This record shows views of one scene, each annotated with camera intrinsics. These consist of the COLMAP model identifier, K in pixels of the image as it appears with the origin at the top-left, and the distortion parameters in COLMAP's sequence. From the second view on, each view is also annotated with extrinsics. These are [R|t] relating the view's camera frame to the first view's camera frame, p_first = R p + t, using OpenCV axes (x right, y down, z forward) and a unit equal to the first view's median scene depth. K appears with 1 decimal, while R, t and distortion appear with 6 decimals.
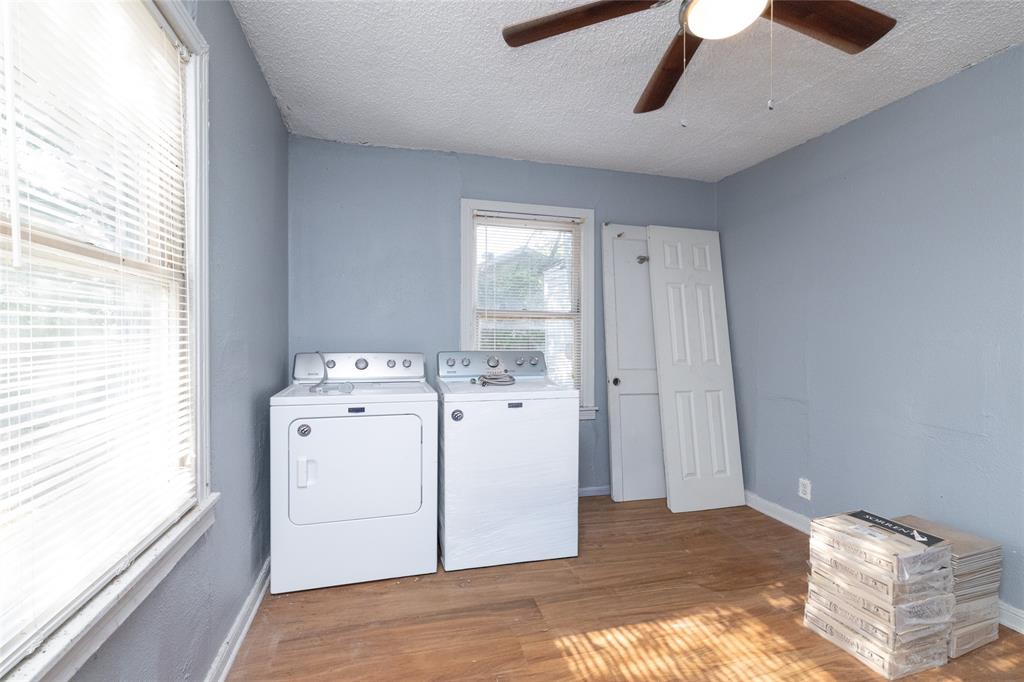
lens RADIAL K [[448.7, 0, 489.1], [0, 448.7, 338.1], [0, 0, 1]] dist [-0.001981, -0.000354]
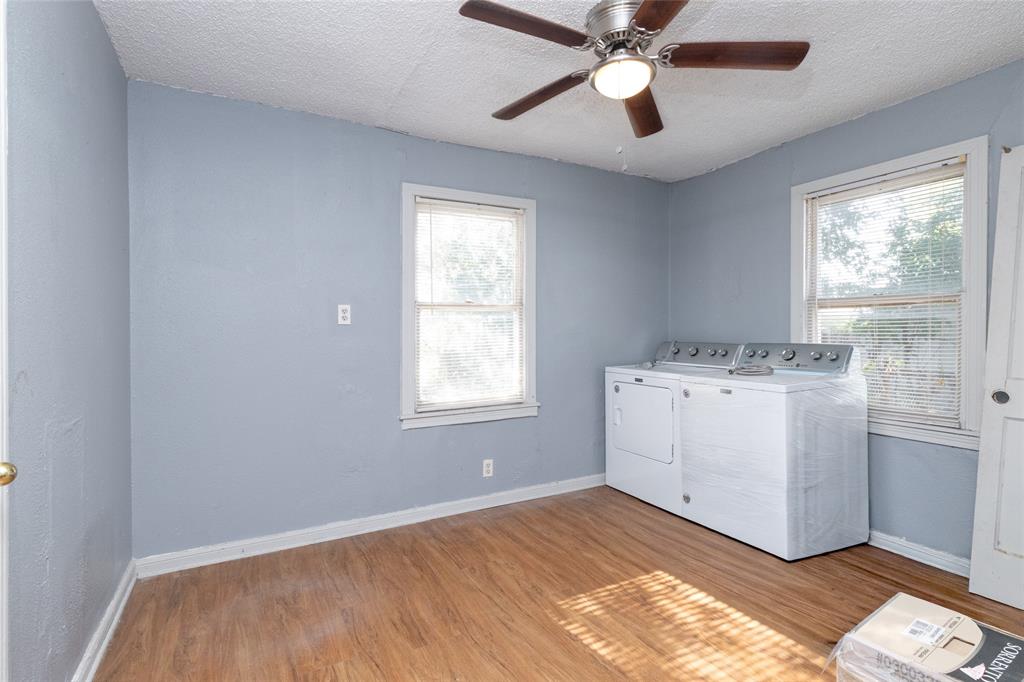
lens RADIAL K [[498.0, 0, 505.0], [0, 498.0, 335.3], [0, 0, 1]] dist [-0.004933, 0.000029]
pose [[0.210485, 0.000723, -0.977597, 1.245372], [0.000062, 1.000000, 0.000753, 0.013098], [0.977597, -0.000219, 0.210485, 0.238572]]
